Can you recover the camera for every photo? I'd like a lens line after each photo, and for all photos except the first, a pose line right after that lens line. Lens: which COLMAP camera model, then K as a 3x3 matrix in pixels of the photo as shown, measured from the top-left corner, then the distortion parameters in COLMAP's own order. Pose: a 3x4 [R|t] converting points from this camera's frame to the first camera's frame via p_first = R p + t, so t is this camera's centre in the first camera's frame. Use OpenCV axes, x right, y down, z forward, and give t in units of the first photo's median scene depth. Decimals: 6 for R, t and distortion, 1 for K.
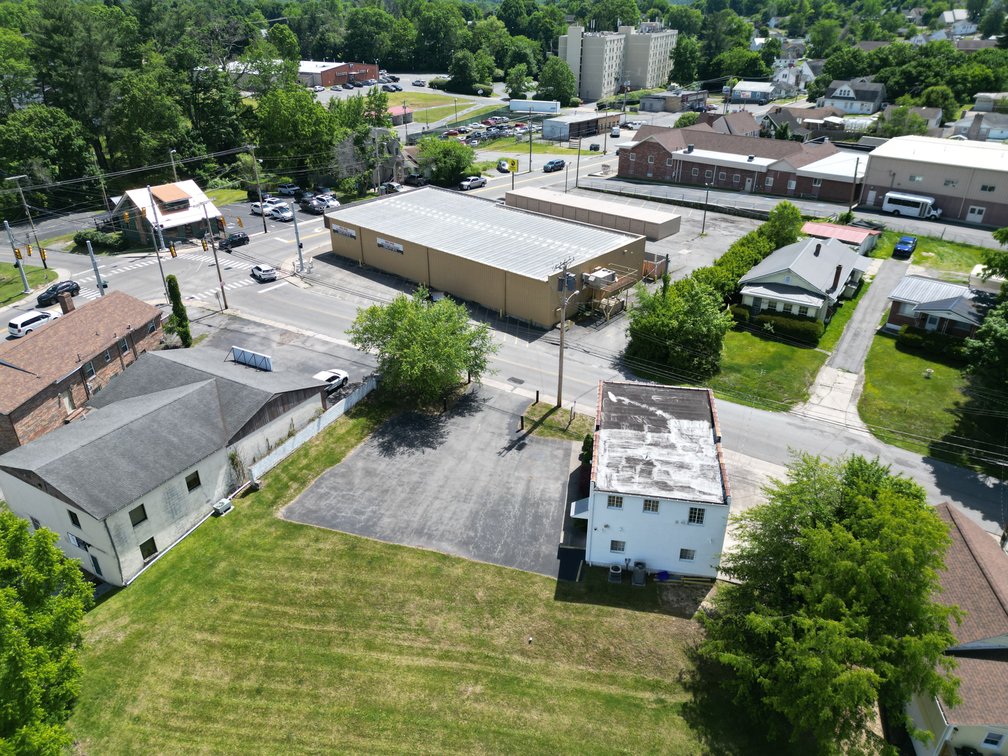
lens RADIAL K [[706.2, 0, 499.4], [0, 706.2, 376.0], [0, 0, 1]] dist [0.092854, -0.098470]
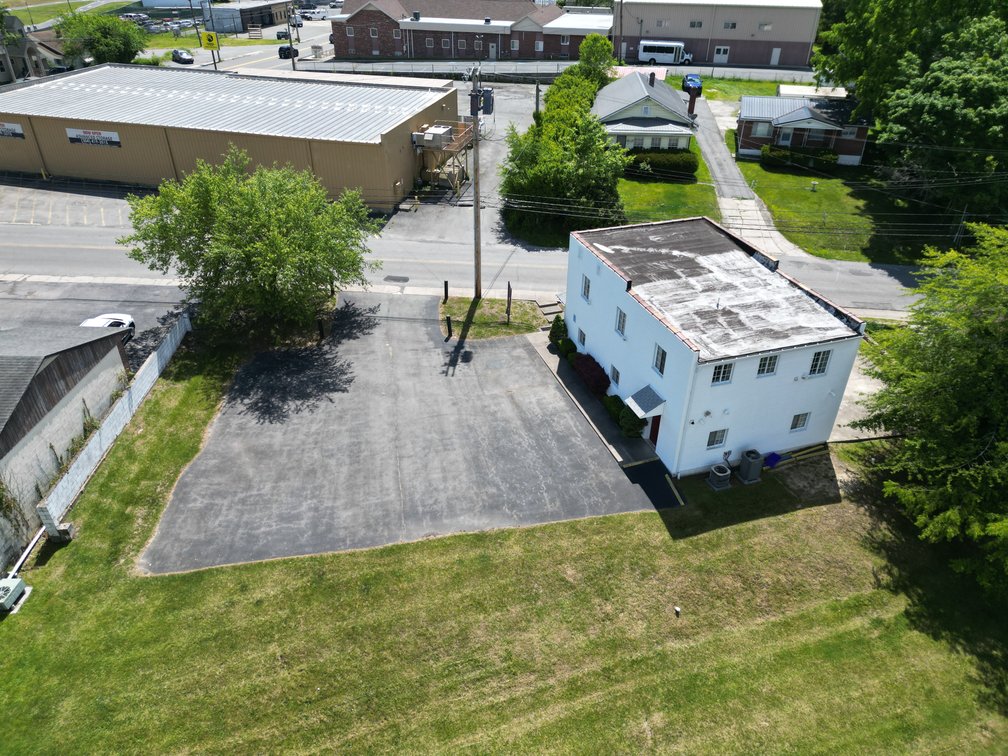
lens RADIAL K [[706.2, 0, 499.4], [0, 706.2, 376.0], [0, 0, 1]] dist [0.092854, -0.098470]
pose [[0.883131, -0.241345, 0.402283, -0.222187], [0.208855, 0.970116, 0.123511, 0.039779], [-0.420070, -0.025058, 0.907146, 0.360932]]
